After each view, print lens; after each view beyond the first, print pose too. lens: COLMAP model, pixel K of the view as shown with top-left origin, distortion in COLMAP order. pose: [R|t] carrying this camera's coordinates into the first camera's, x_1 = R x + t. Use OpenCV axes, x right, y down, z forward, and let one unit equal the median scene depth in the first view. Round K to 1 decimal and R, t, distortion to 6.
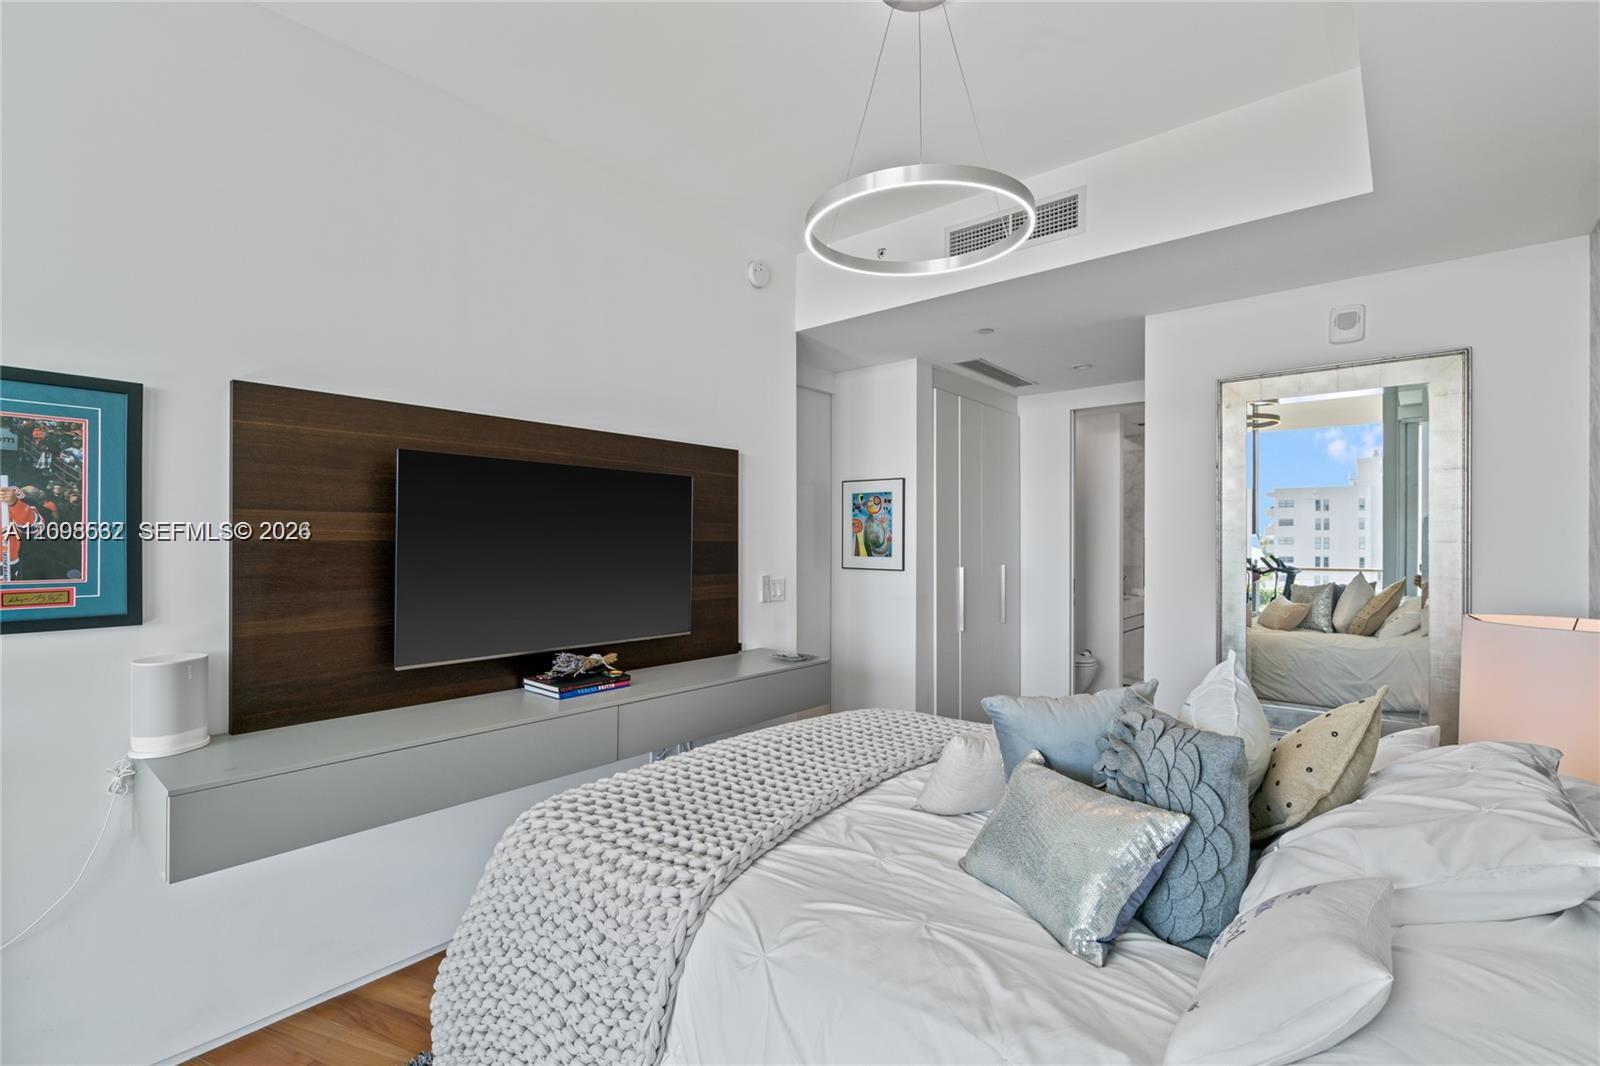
lens RADIAL K [[721.7, 0, 814.5], [0, 721.7, 538.3], [0, 0, 1]] dist [-0.010067, 0.004857]
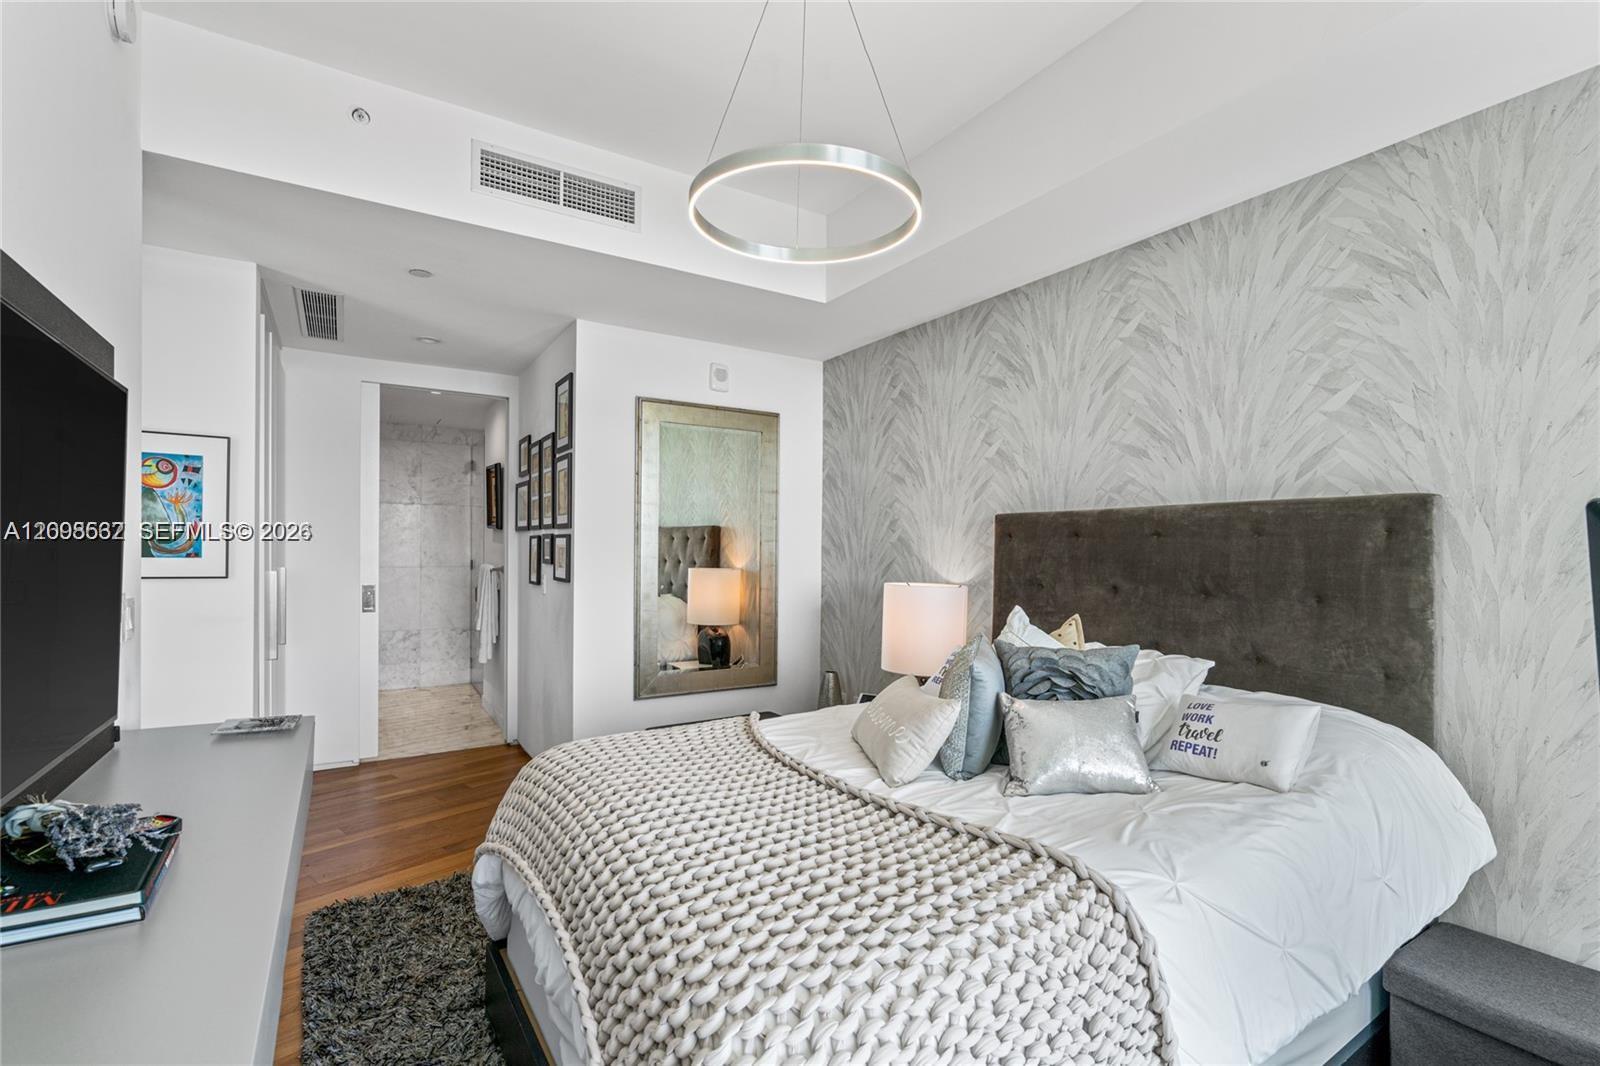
lens RADIAL K [[721.7, 0, 803.3], [0, 721.7, 546.4], [0, 0, 1]] dist [-0.010067, 0.004857]
pose [[0.332459, 0.006609, 0.943095, -0.319600], [-0.011738, 0.999927, -0.002870, 0.011943], [-0.943045, -0.010116, 0.332512, 0.277852]]
